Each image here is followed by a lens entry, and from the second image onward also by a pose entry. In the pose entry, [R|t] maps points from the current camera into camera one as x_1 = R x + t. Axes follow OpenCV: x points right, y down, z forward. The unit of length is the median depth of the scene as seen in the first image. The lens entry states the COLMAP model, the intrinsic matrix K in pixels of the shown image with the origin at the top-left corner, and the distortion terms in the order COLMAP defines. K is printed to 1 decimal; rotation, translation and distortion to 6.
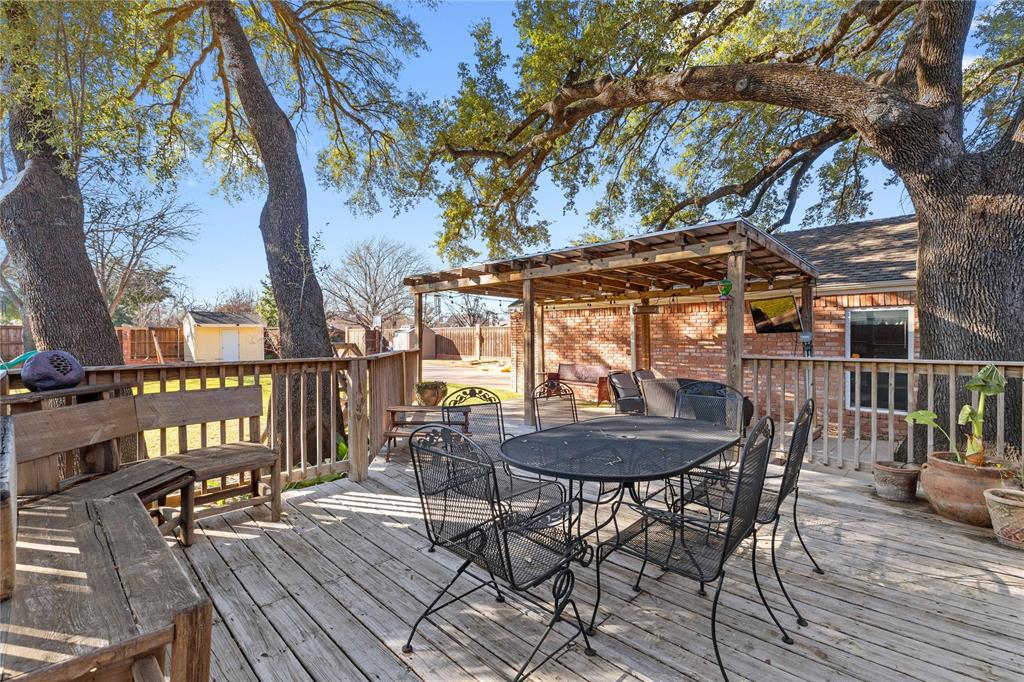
lens RADIAL K [[441.7, 0, 511.7], [0, 441.7, 343.5], [0, 0, 1]] dist [-0.001277, 0.000023]
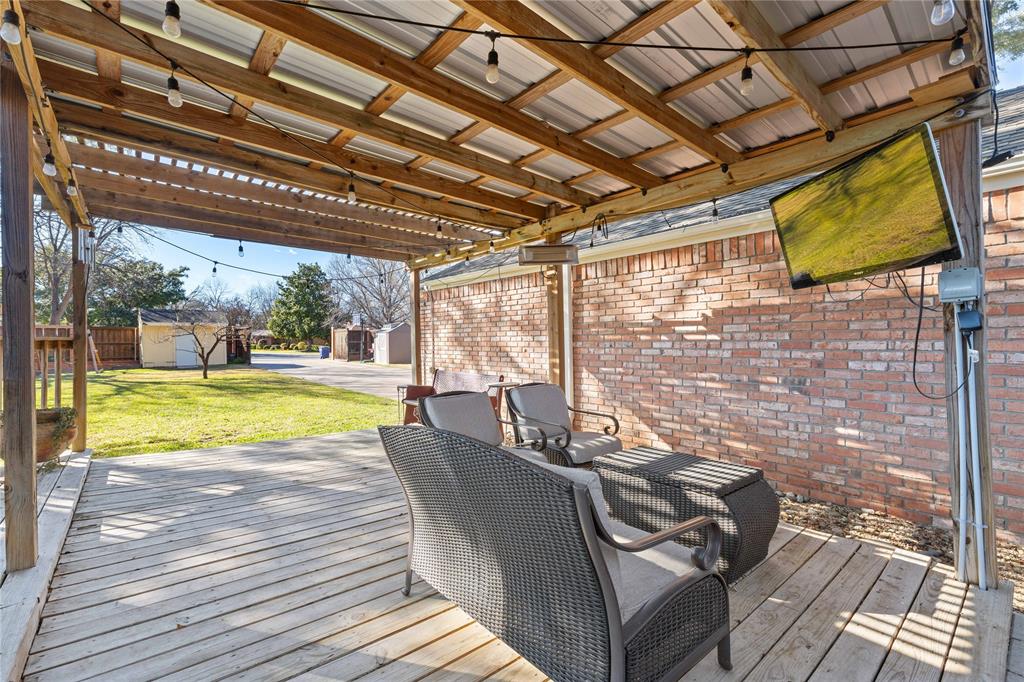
lens RADIAL K [[441.7, 0, 507.7], [0, 441.7, 343.5], [0, 0, 1]] dist [-0.001277, 0.000023]
pose [[0.995465, -0.002204, -0.095101, 0.250864], [0.001365, 0.999960, -0.008883, 0.016520], [0.095116, 0.008713, 0.995428, 0.434883]]
